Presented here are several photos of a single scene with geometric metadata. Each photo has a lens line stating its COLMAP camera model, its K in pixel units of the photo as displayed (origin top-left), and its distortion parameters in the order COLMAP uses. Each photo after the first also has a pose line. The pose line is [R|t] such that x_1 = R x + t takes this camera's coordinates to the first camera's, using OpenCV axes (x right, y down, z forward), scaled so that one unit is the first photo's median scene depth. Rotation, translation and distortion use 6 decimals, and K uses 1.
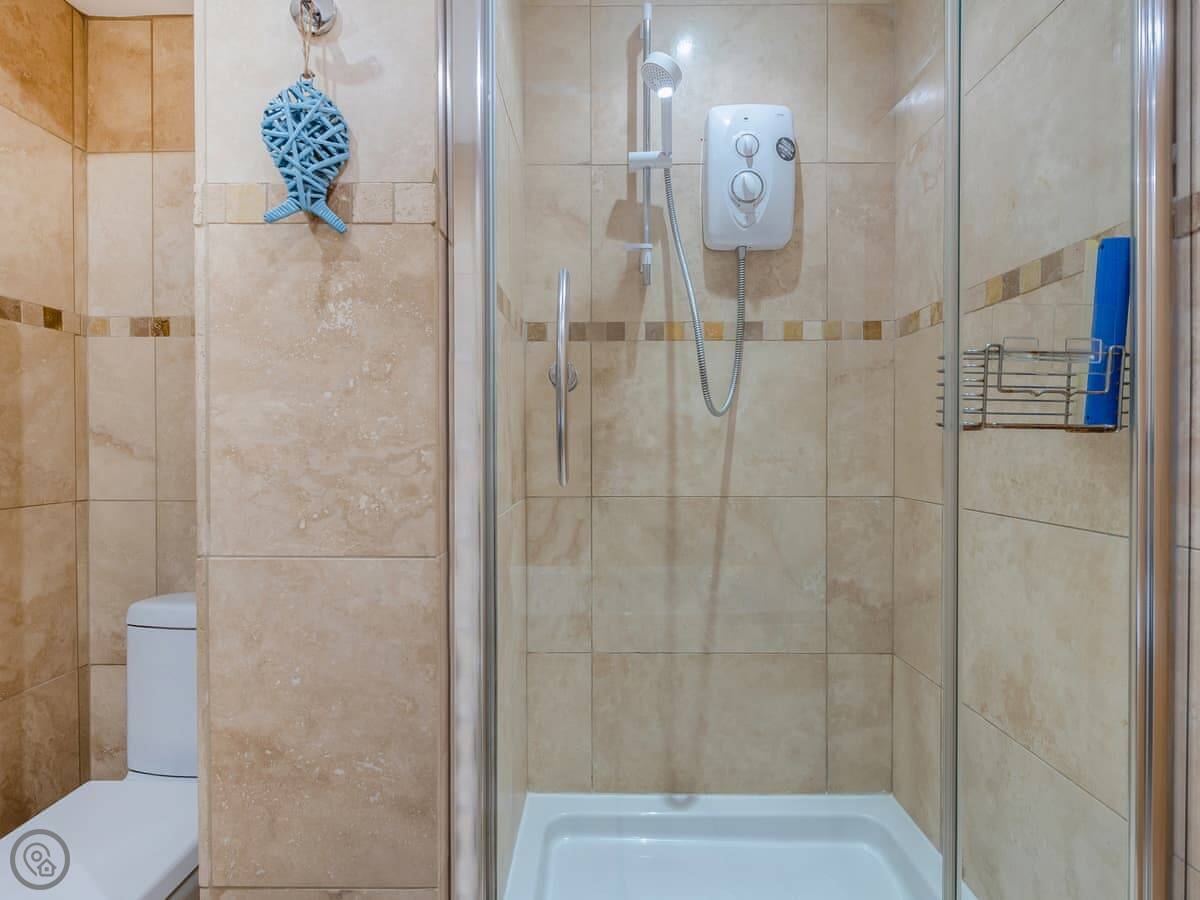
lens RADIAL K [[582.0, 0, 602.1], [0, 582.0, 443.2], [0, 0, 1]] dist [0.001497, -0.001840]
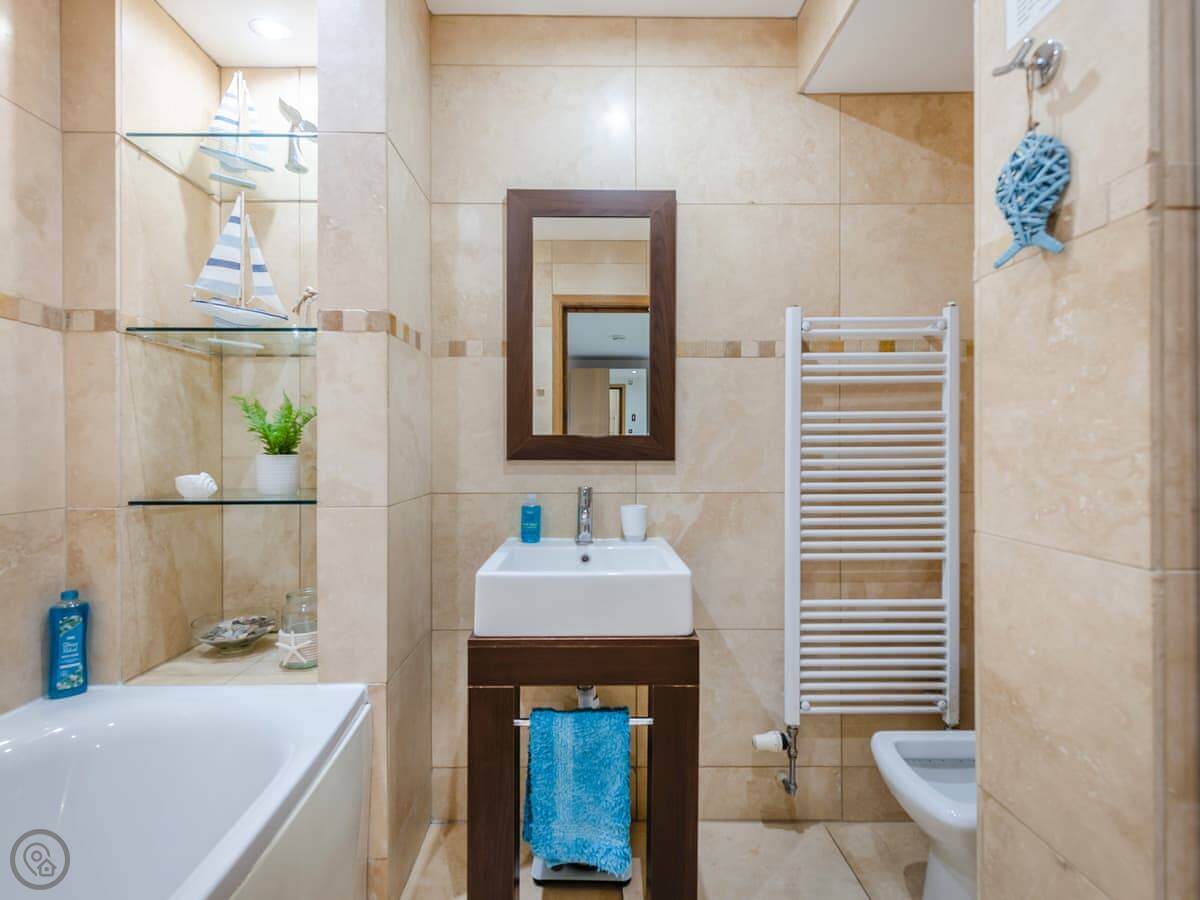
lens RADIAL K [[582.0, 0, 597.3], [0, 582.0, 446.2], [0, 0, 1]] dist [0.001497, -0.001840]
pose [[0.008986, 0.000404, -0.999960, 0.622337], [-0.003548, 0.999994, 0.000372, 0.003687], [0.999953, 0.003544, 0.008988, 0.124488]]
